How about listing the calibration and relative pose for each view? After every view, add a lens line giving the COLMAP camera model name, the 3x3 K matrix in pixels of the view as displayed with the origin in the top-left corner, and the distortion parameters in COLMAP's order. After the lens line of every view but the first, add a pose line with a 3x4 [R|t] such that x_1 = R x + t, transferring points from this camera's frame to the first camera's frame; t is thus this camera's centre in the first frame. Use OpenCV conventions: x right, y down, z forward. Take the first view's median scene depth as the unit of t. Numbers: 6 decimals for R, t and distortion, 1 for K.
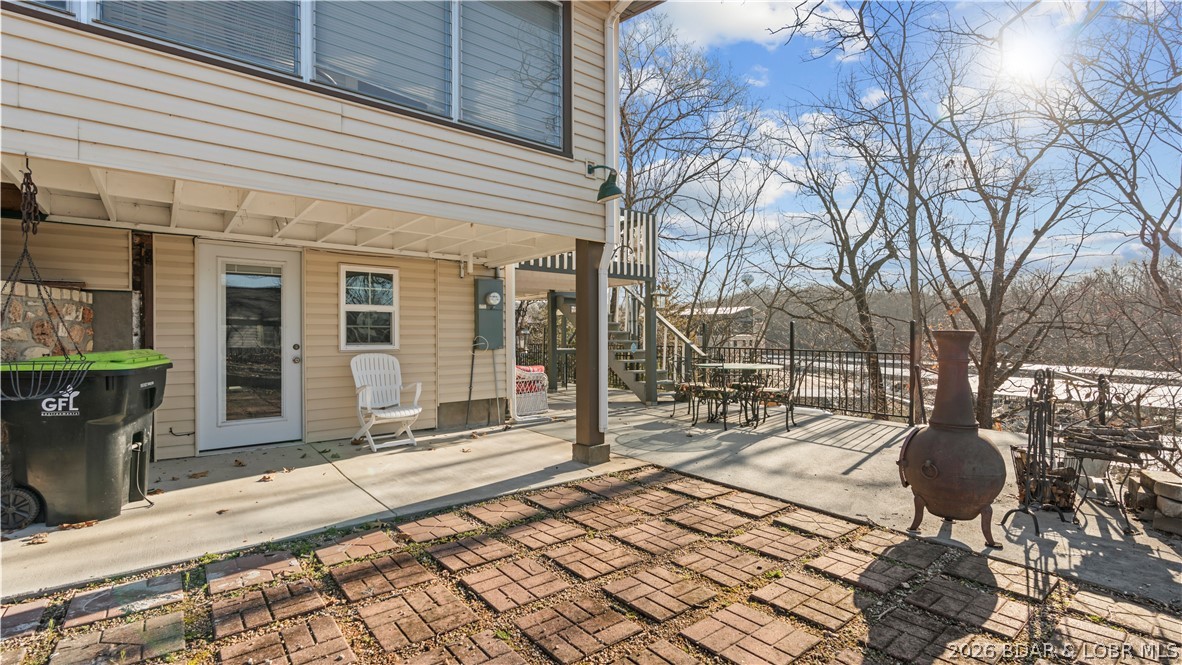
lens RADIAL K [[530.7, 0, 591.0], [0, 530.7, 332.5], [0, 0, 1]] dist [-0.003727, -0.000318]
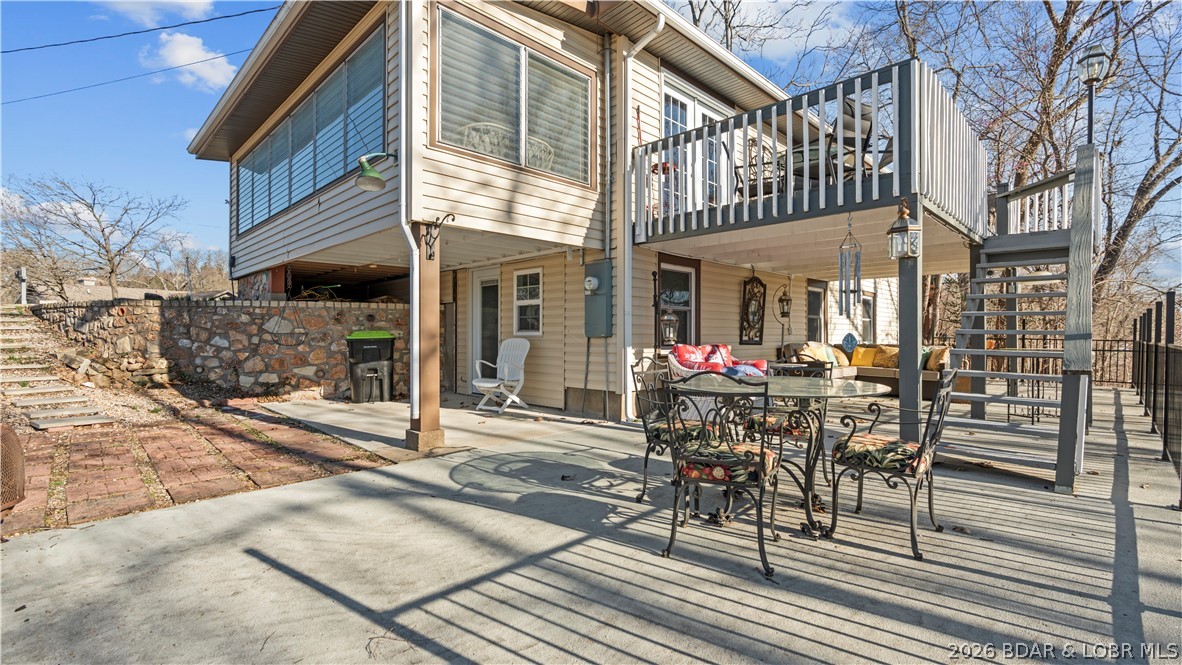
lens RADIAL K [[530.7, 0, 591.0], [0, 530.7, 332.5], [0, 0, 1]] dist [-0.003727, -0.000318]
pose [[0.096798, 0.005803, -0.995287, 0.854920], [0.011687, 0.999907, 0.006966, 0.018778], [0.995235, -0.012306, 0.096721, 1.029449]]
